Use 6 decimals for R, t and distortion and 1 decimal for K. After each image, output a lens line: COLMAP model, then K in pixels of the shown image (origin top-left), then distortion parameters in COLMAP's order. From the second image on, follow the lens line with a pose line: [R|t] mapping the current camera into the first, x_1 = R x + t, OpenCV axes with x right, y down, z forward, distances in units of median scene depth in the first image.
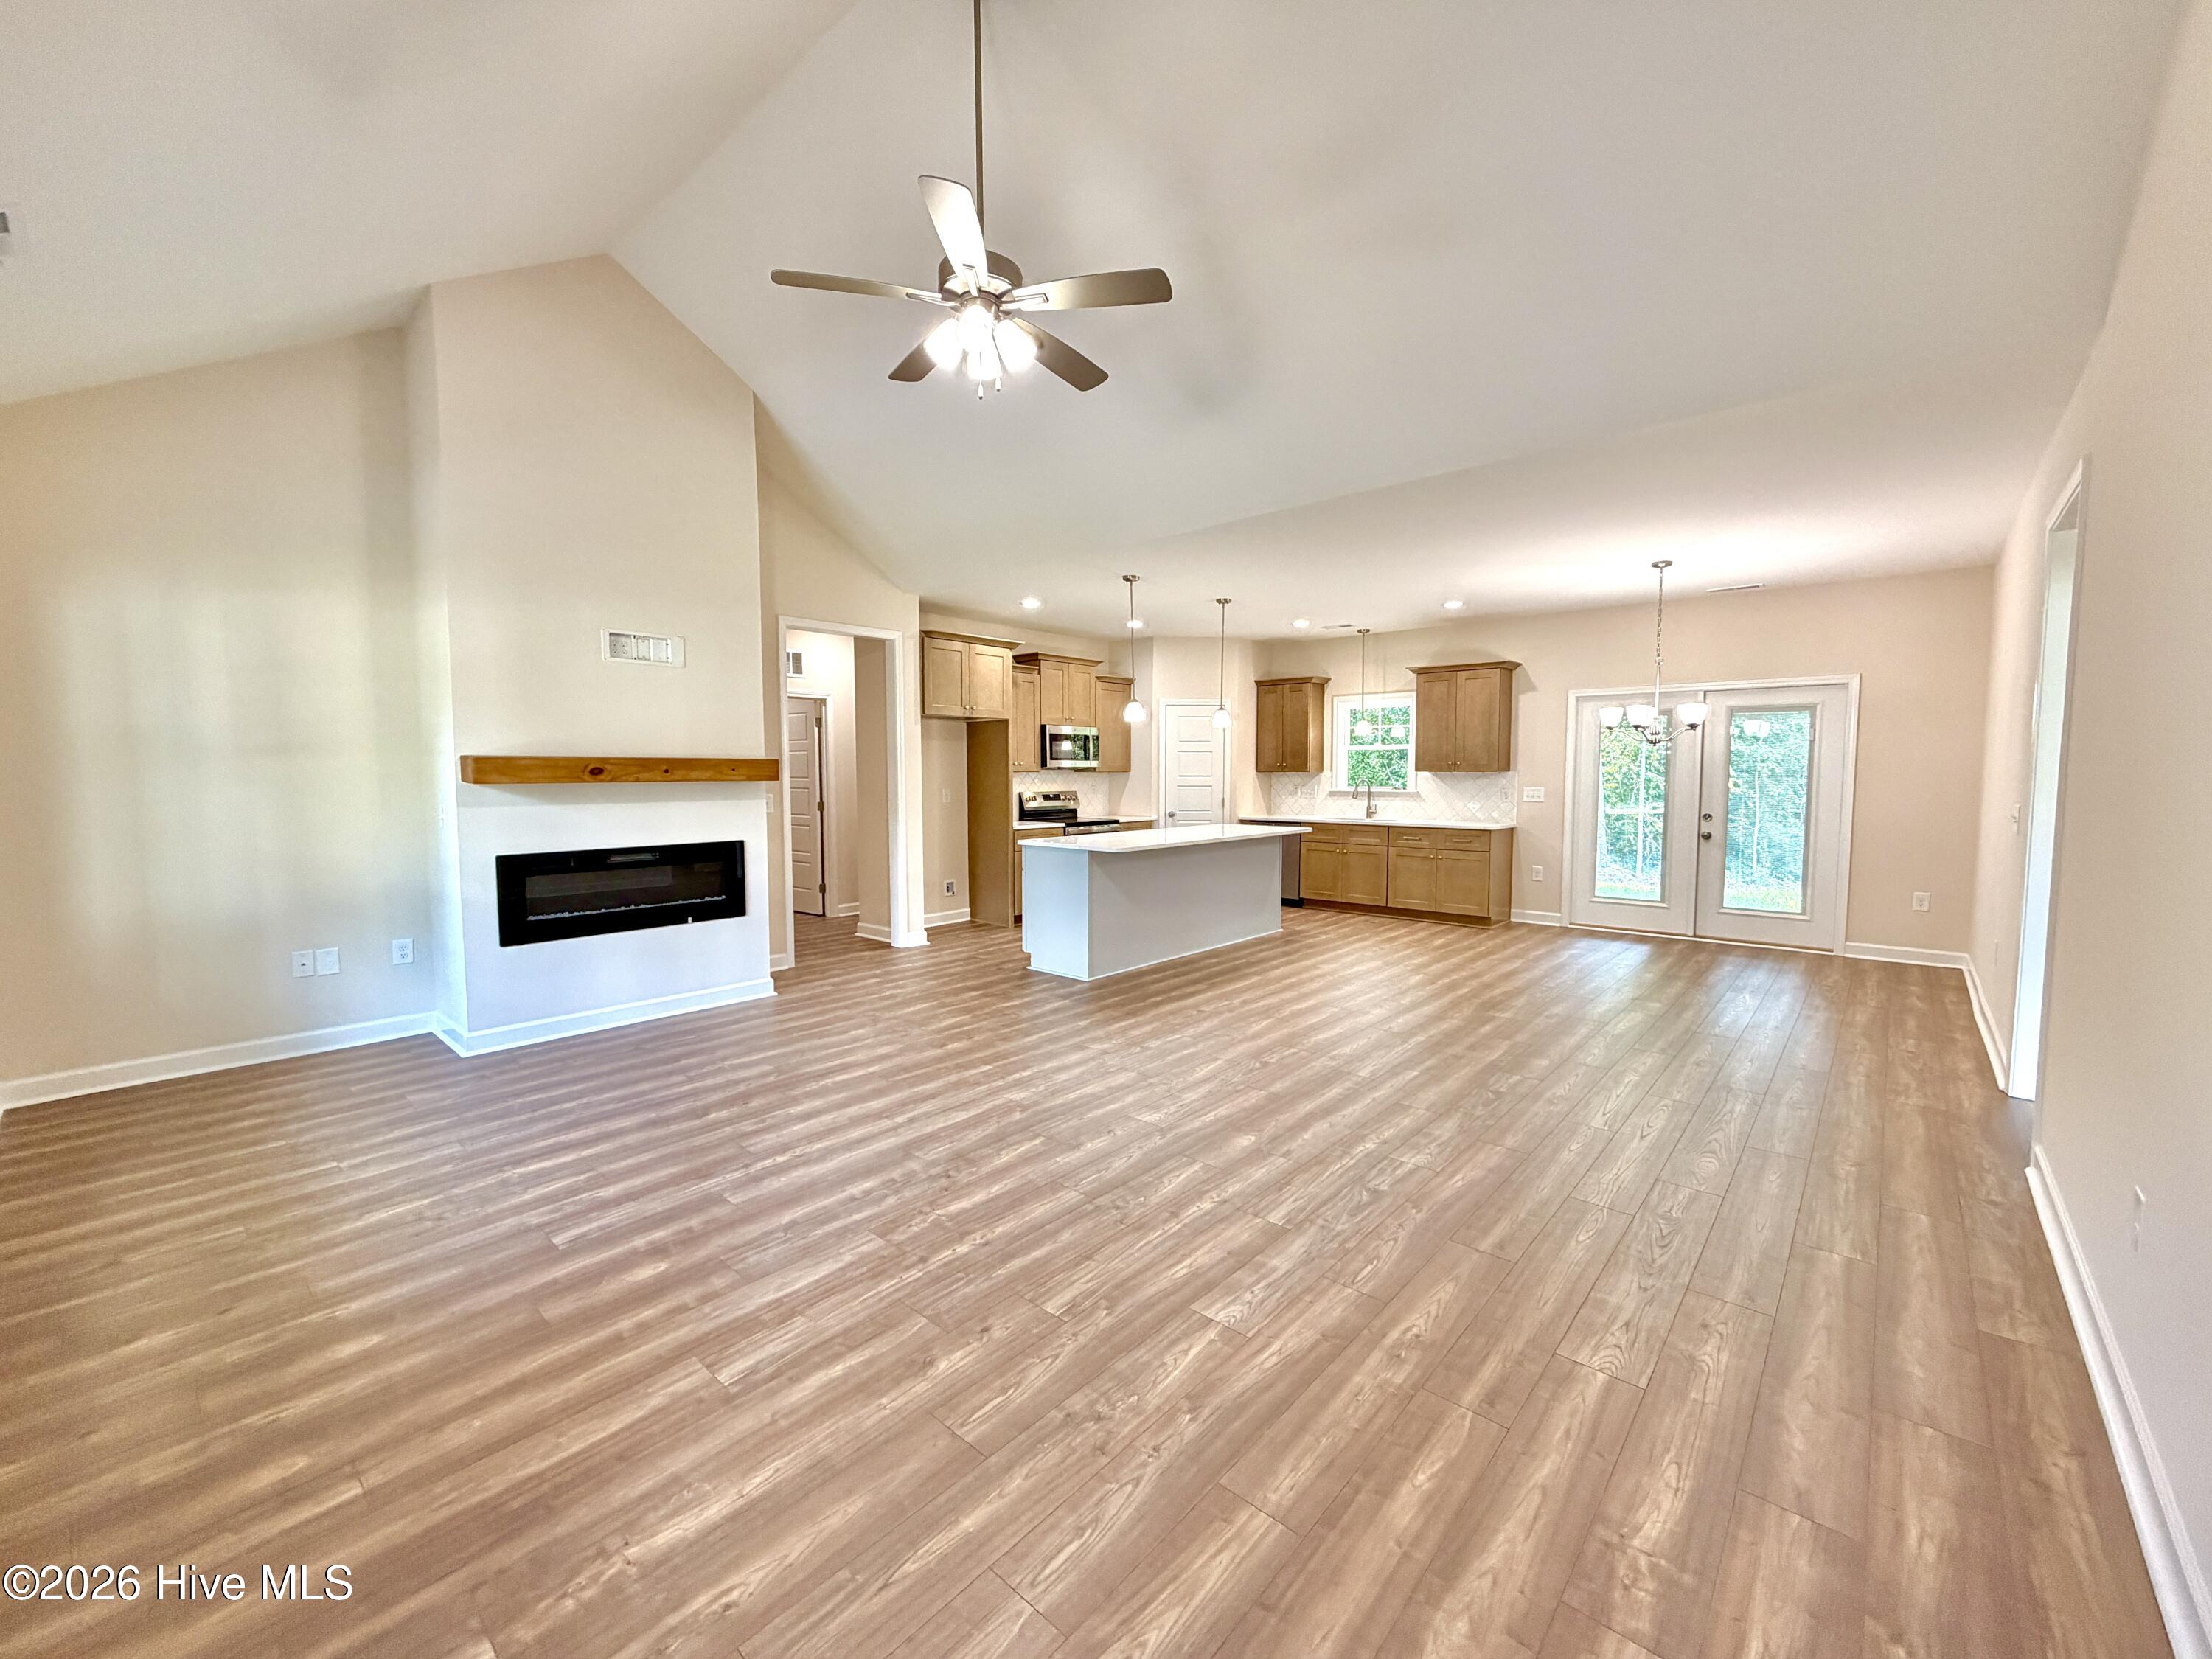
lens RADIAL K [[889.5, 0, 1118.4], [0, 889.5, 833.1], [0, 0, 1]] dist [-0.002714, -0.000304]
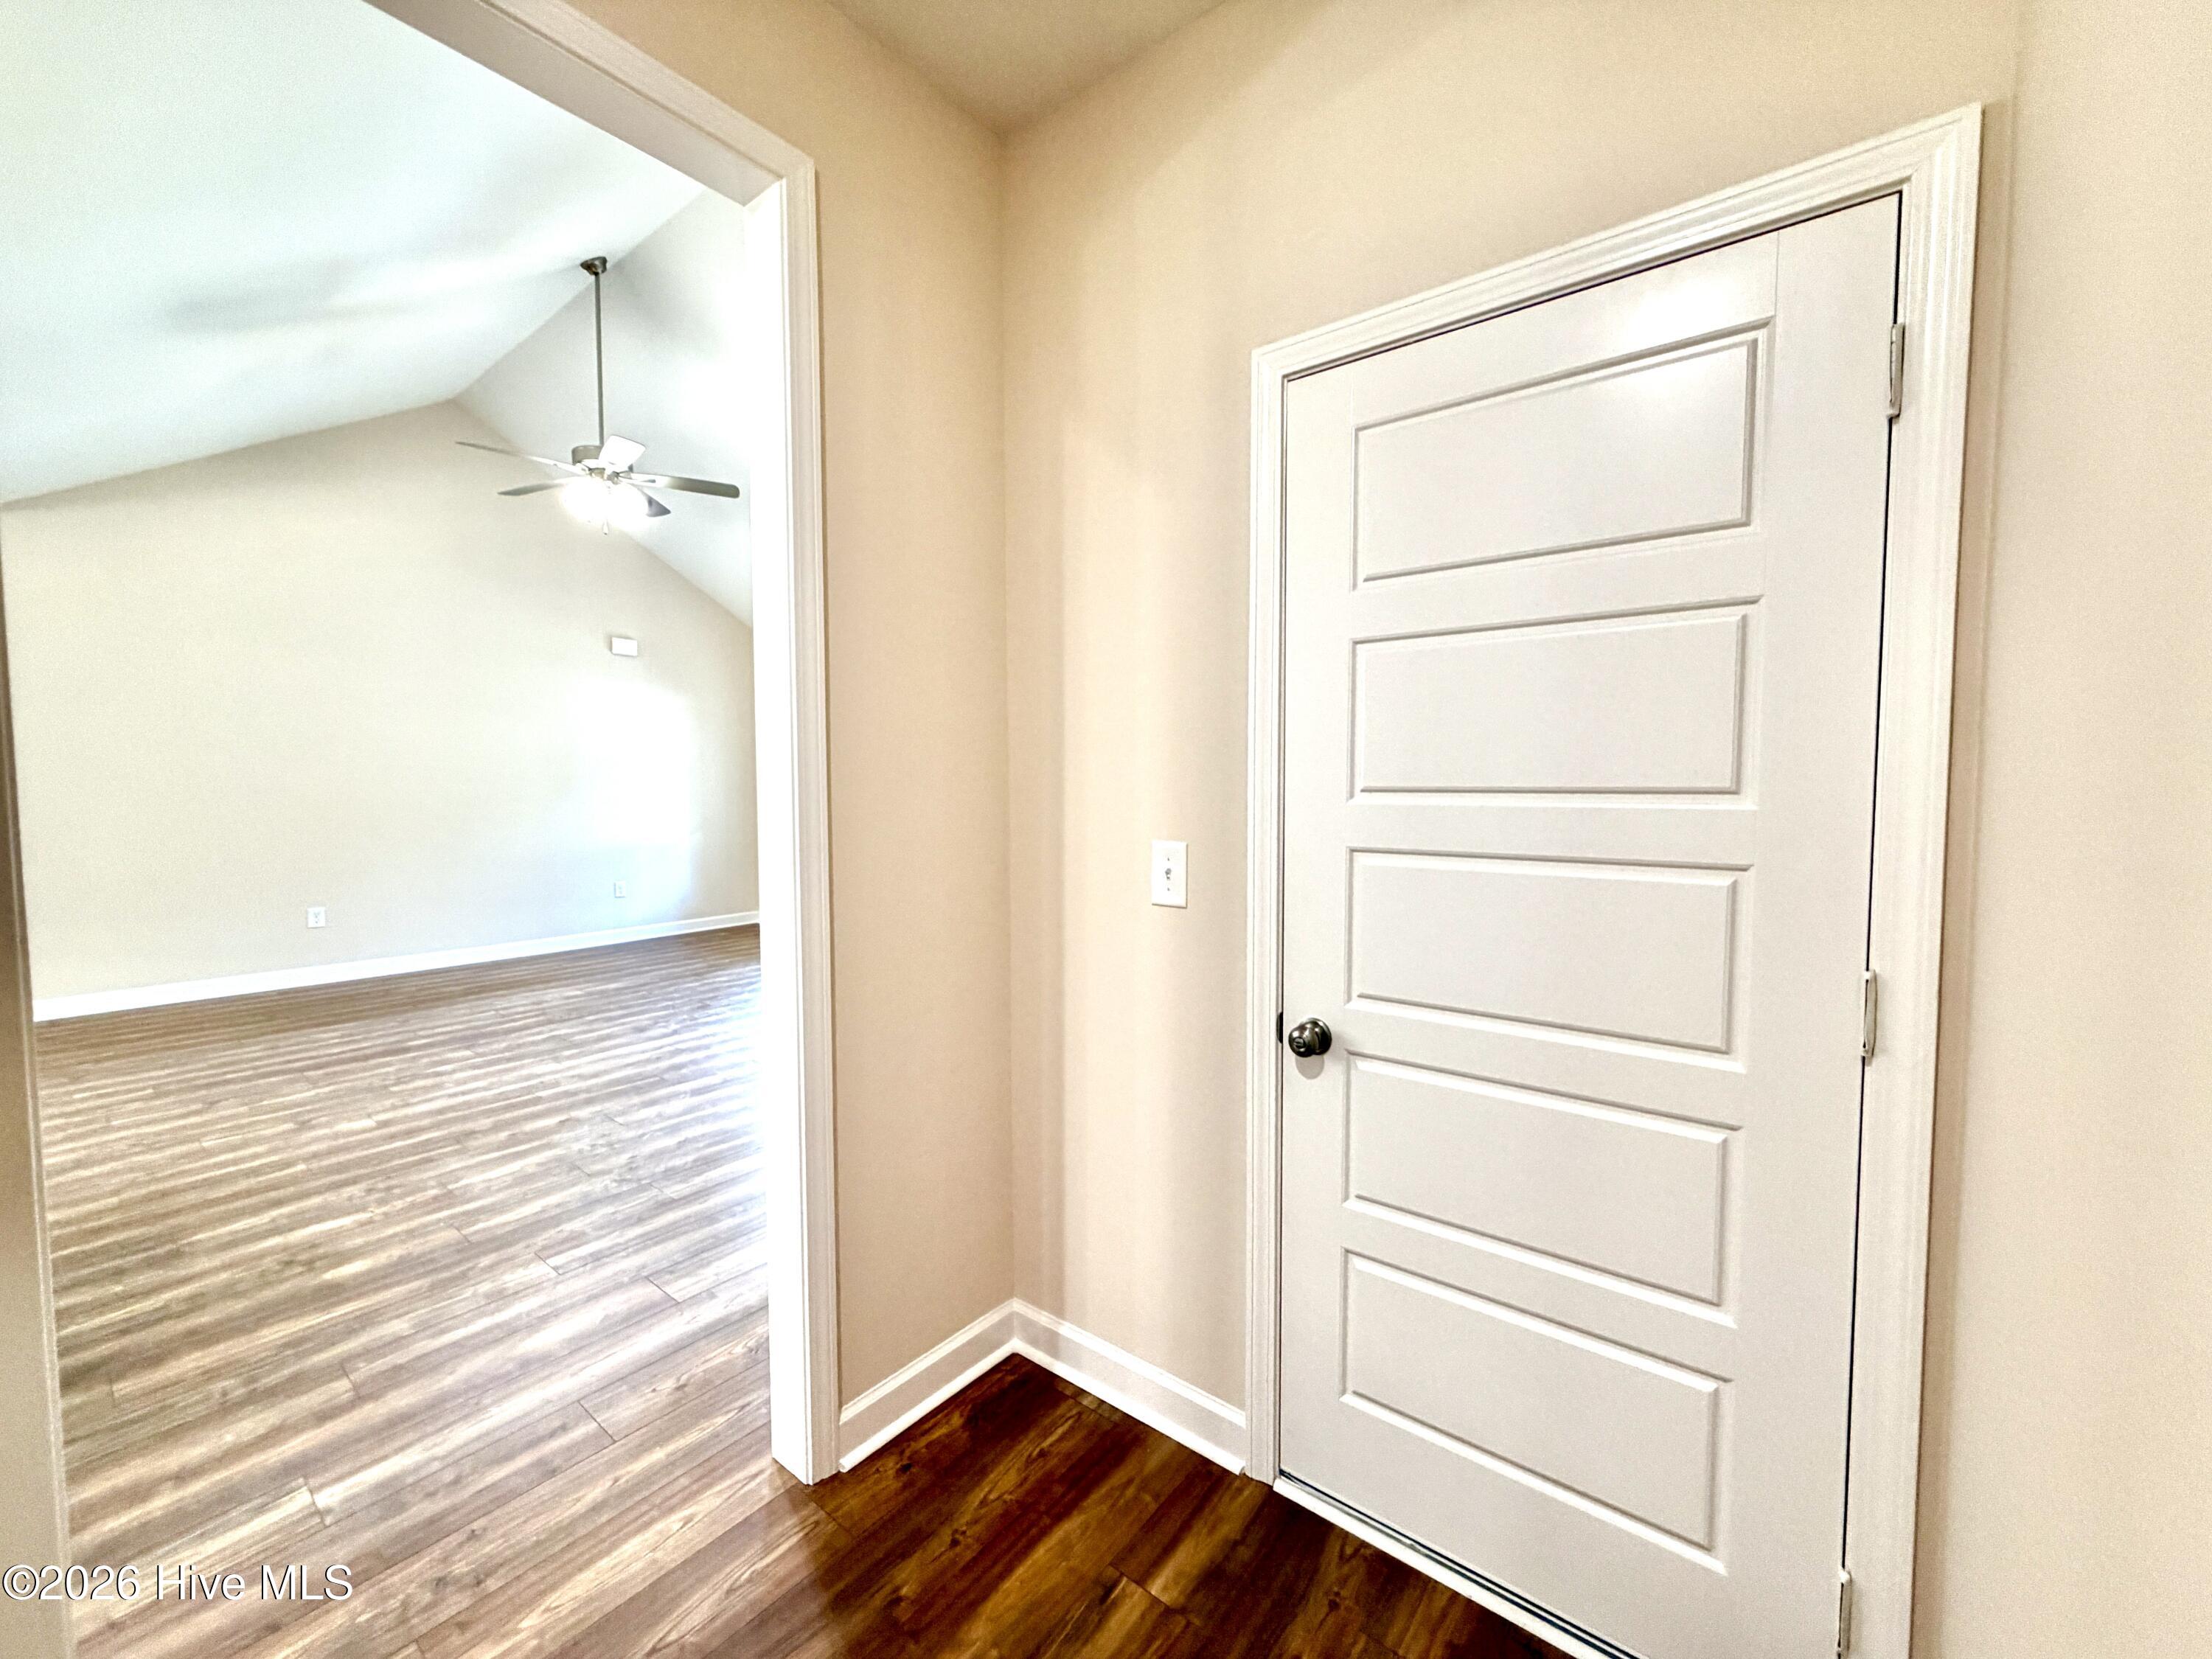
lens RADIAL K [[881.3, 0, 1108.9], [0, 881.3, 837.7], [0, 0, 1]] dist [-0.000580, 0.000013]
pose [[-0.998545, 0.002148, -0.053886, -0.607566], [-0.004596, 0.992182, 0.124717, -0.103825], [0.053733, 0.124783, -0.990728, 1.686524]]
